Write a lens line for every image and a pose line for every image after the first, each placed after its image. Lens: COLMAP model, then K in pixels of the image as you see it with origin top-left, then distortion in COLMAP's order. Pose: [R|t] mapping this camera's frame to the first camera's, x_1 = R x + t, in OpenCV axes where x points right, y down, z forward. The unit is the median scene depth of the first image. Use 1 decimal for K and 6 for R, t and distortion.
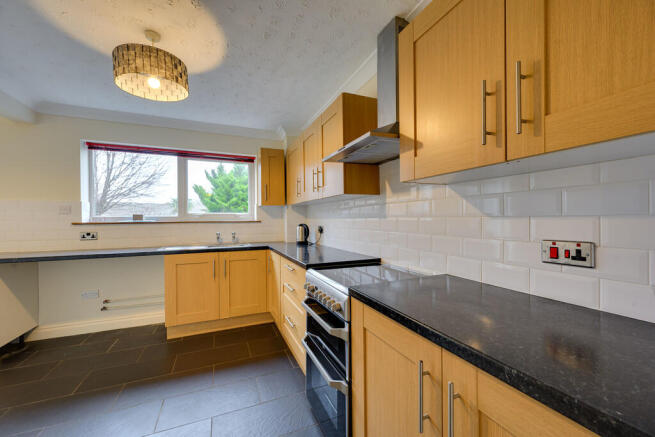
lens RADIAL K [[252.0, 0, 327.9], [0, 252.0, 221.6], [0, 0, 1]] dist [0.000955, -0.000153]
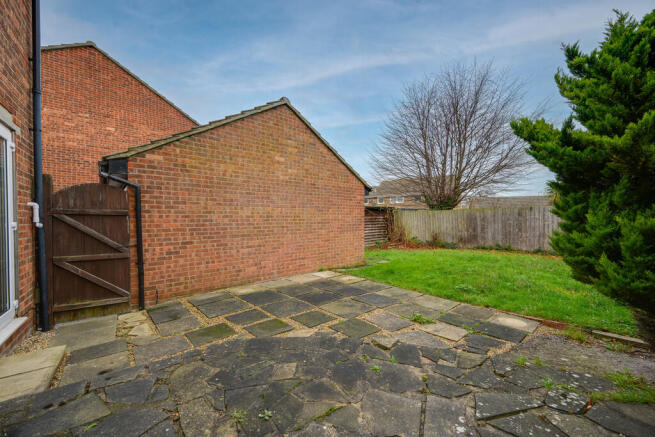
lens RADIAL K [[252.0, 0, 327.9], [0, 252.0, 221.6], [0, 0, 1]] dist [0.000955, -0.000153]
pose [[0.242486, 0.014237, -0.970051, -0.589298], [-0.009866, 0.999877, 0.012208, 0.039451], [0.970105, 0.006611, 0.242596, 1.700532]]
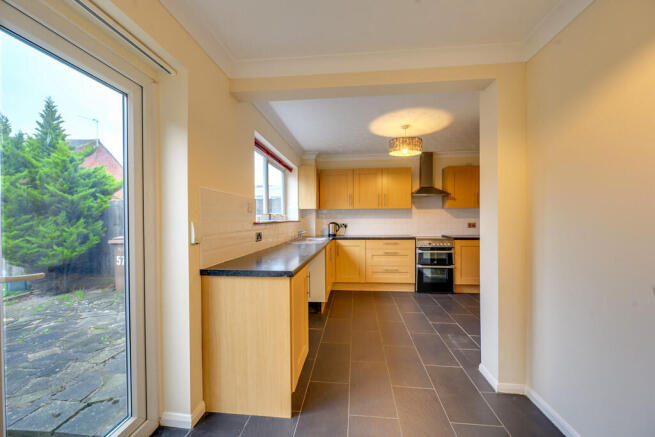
lens RADIAL K [[252.0, 0, 327.9], [0, 252.0, 221.6], [0, 0, 1]] dist [0.000955, -0.000153]
pose [[0.502631, -0.010332, 0.864439, -1.643121], [0.012233, 0.999913, 0.004839, -0.003006], [-0.864414, 0.008142, 0.502714, 0.310881]]
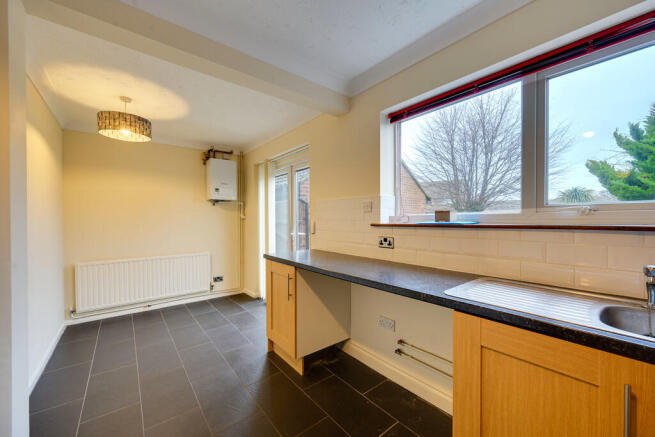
lens RADIAL K [[252.0, 0, 327.9], [0, 252.0, 221.6], [0, 0, 1]] dist [0.000955, -0.000153]
pose [[0.260331, 0.012589, -0.965437, -0.285822], [-0.005812, 0.999917, 0.011472, -0.009441], [0.965502, 0.002625, 0.260382, 0.632222]]
